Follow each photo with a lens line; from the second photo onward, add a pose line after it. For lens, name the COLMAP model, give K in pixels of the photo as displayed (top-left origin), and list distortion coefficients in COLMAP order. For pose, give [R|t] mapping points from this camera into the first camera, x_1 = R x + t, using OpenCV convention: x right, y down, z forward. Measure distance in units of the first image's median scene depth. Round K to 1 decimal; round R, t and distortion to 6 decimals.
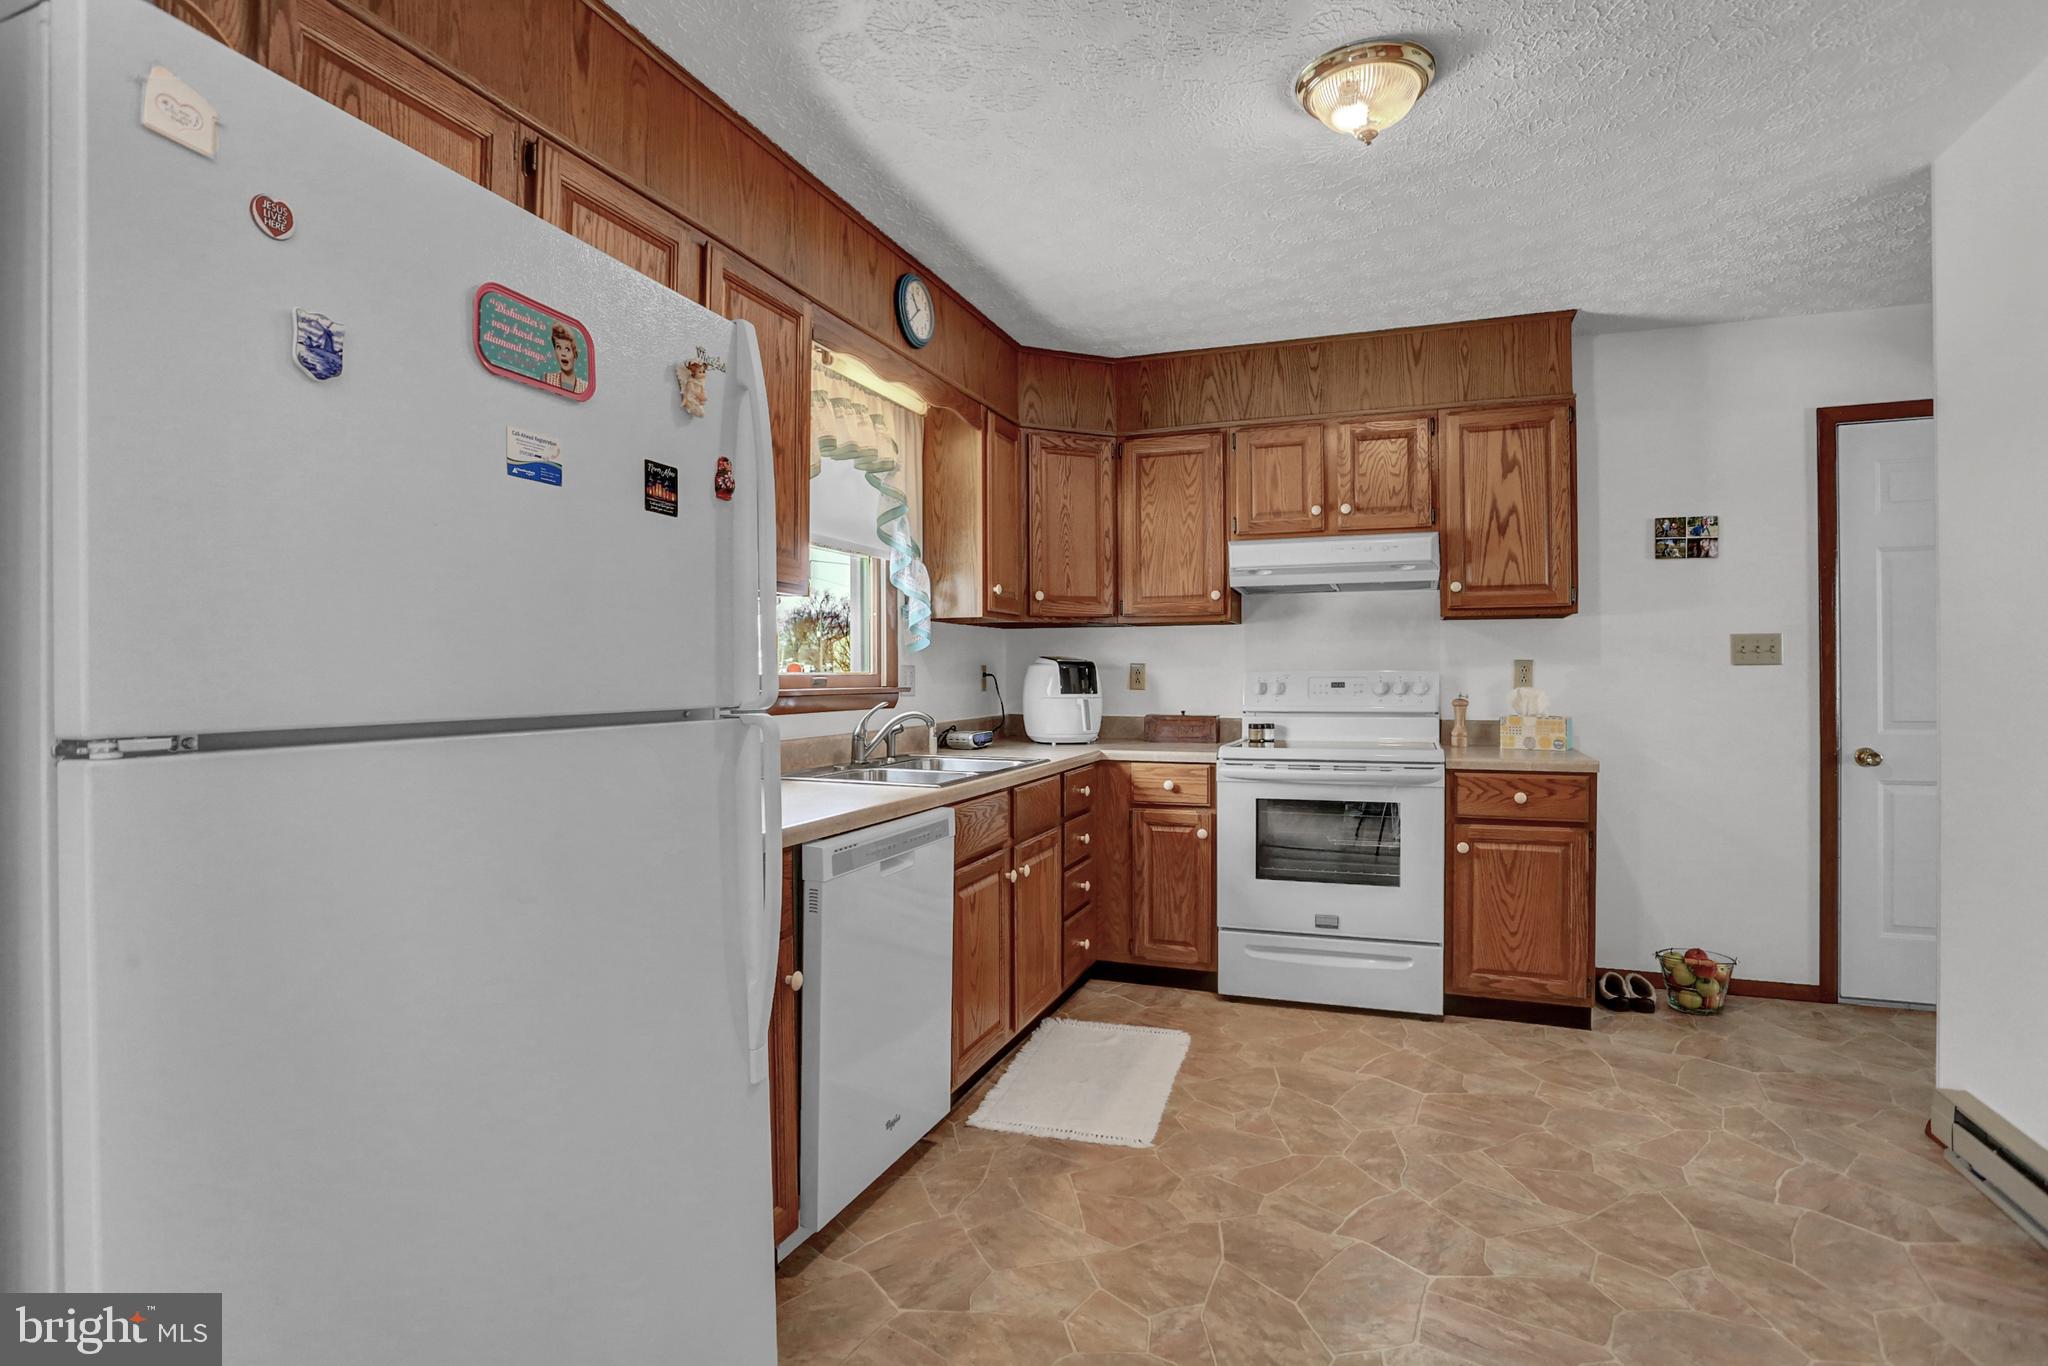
lens RADIAL K [[1019.1, 0, 1000.4], [0, 1019.1, 679.2], [0, 0, 1]] dist [-0.086285, 0.043496]
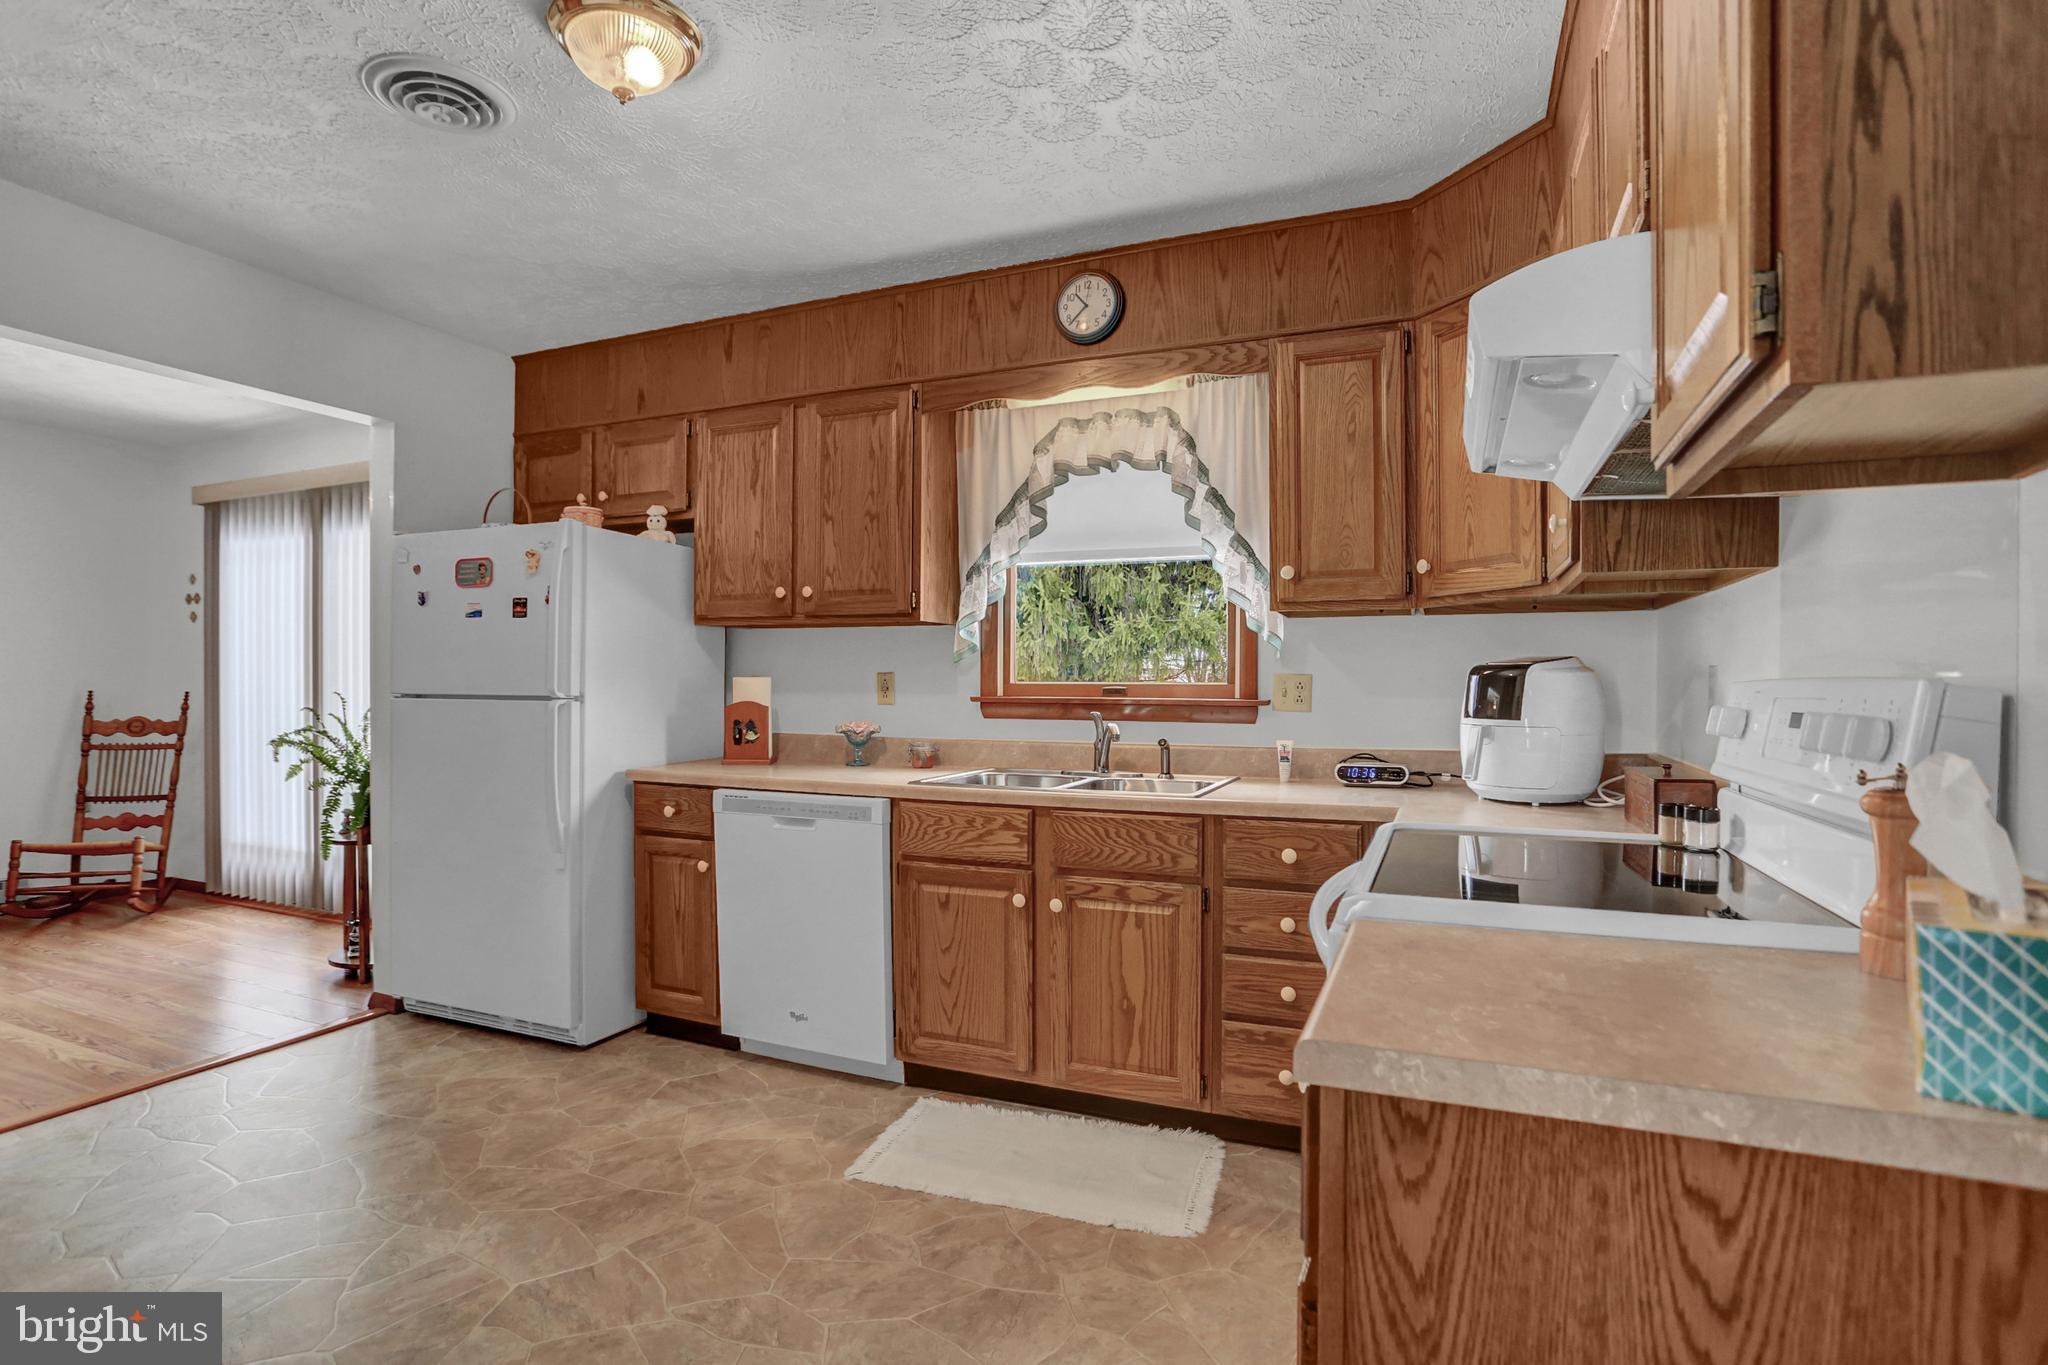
lens RADIAL K [[1010.9, 0, 1017.3], [0, 1010.9, 697.6], [0, 0, 1]] dist [-0.076157, 0.028585]
pose [[-0.030960, 0.017205, -0.999373, 0.789645], [-0.009211, 0.999804, 0.017498, -0.006629], [0.999478, 0.009747, -0.030795, 0.865462]]
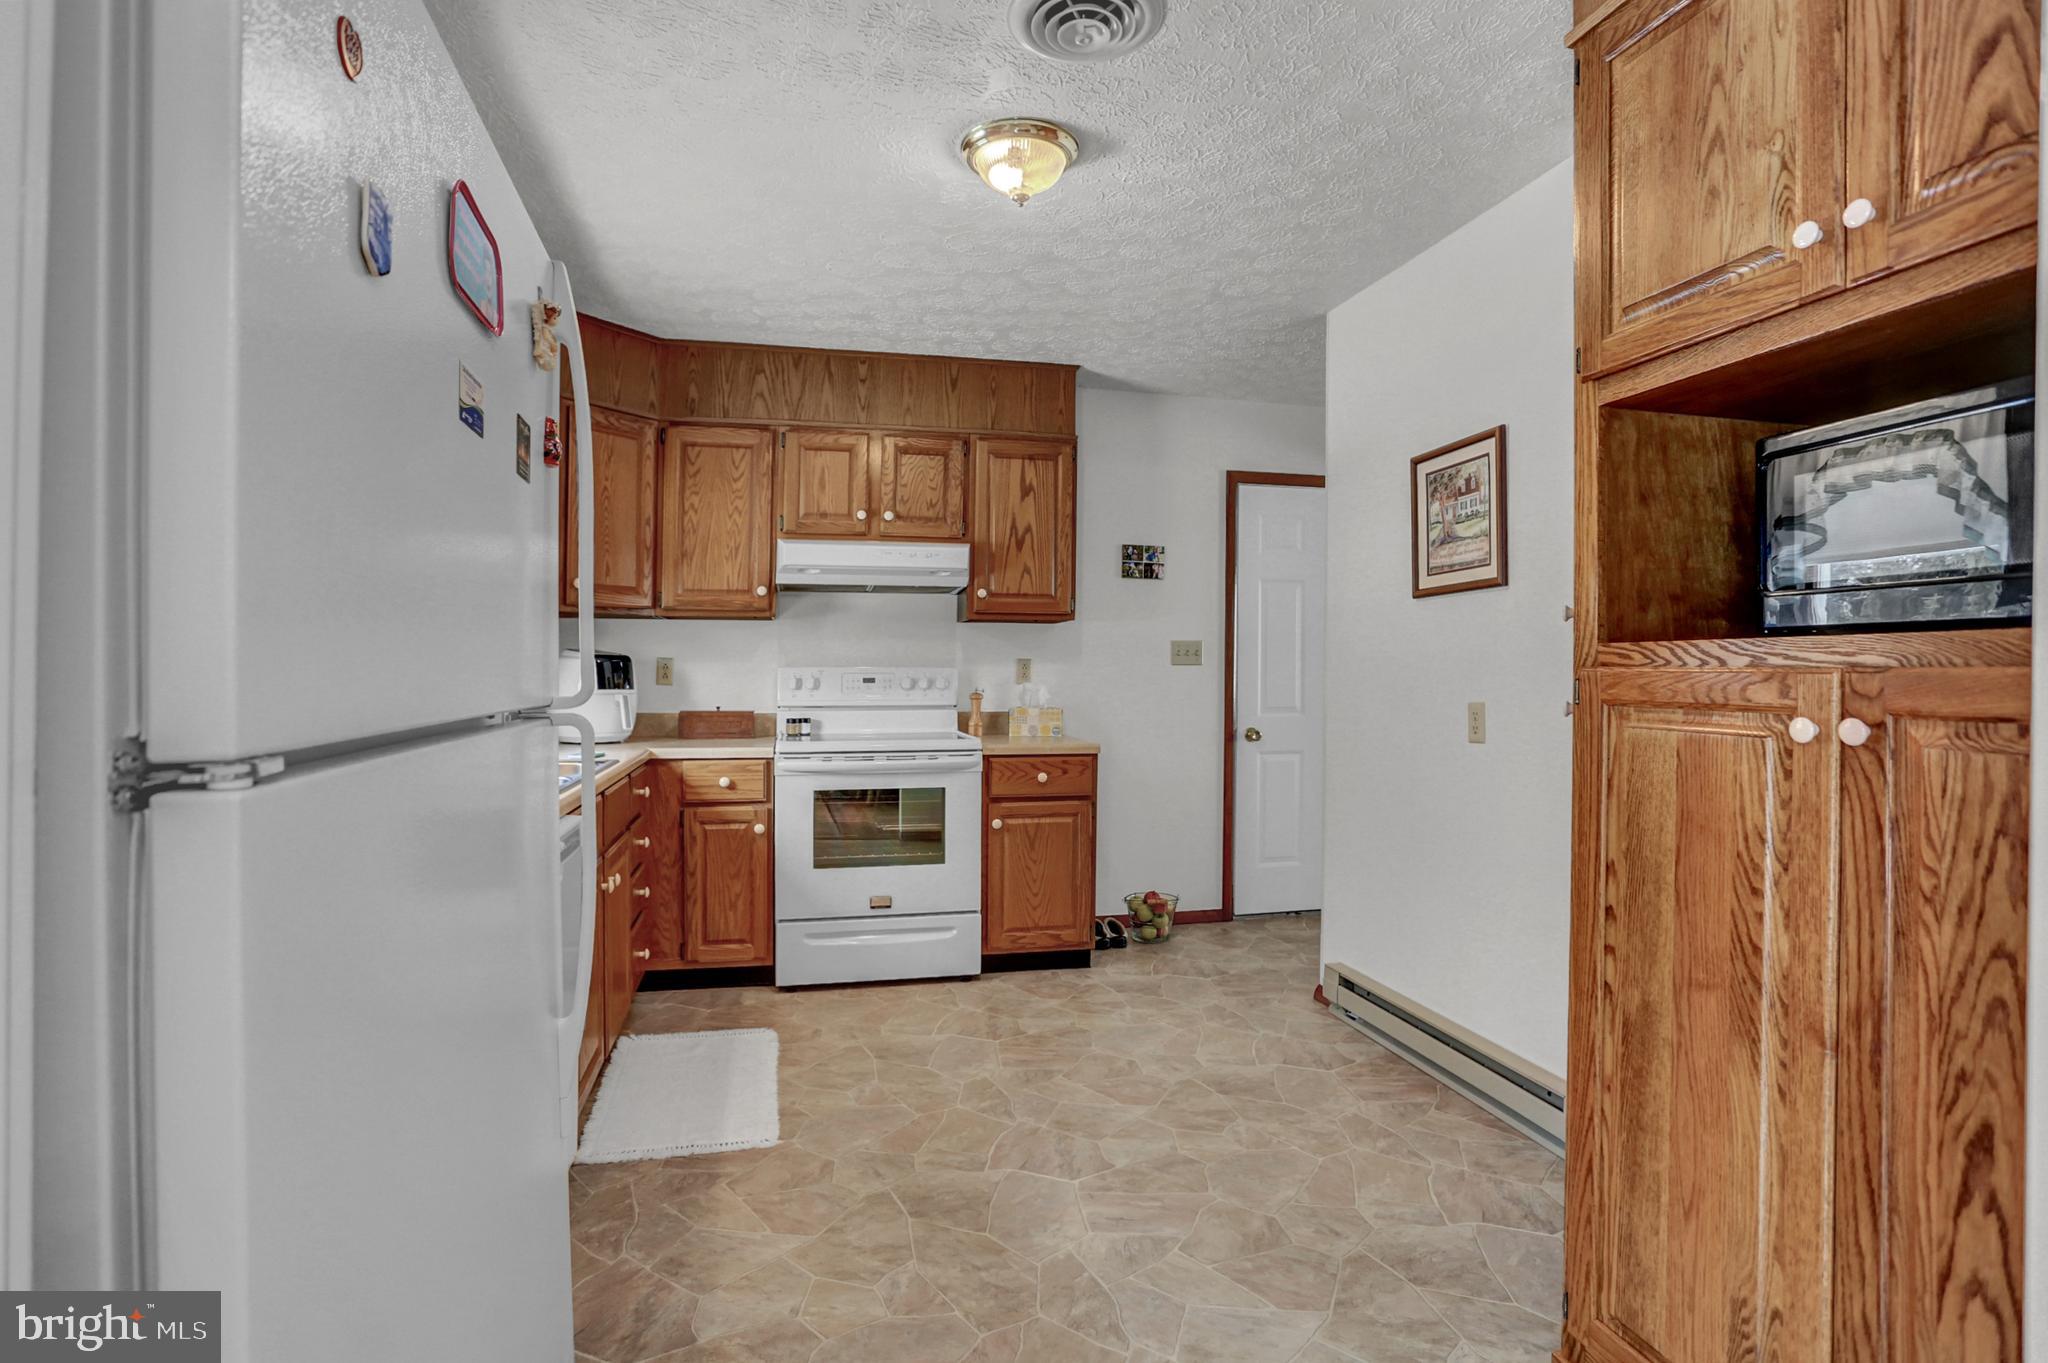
lens RADIAL K [[1031.9, 0, 1017.8], [0, 1031.9, 676.7], [0, 0, 1]] dist [-0.092249, 0.060355]
pose [[0.823504, 0.001692, 0.567307, -0.173710], [-0.002812, 0.999995, 0.001099, 0.000161], [-0.567303, -0.002500, 0.823505, 0.023057]]
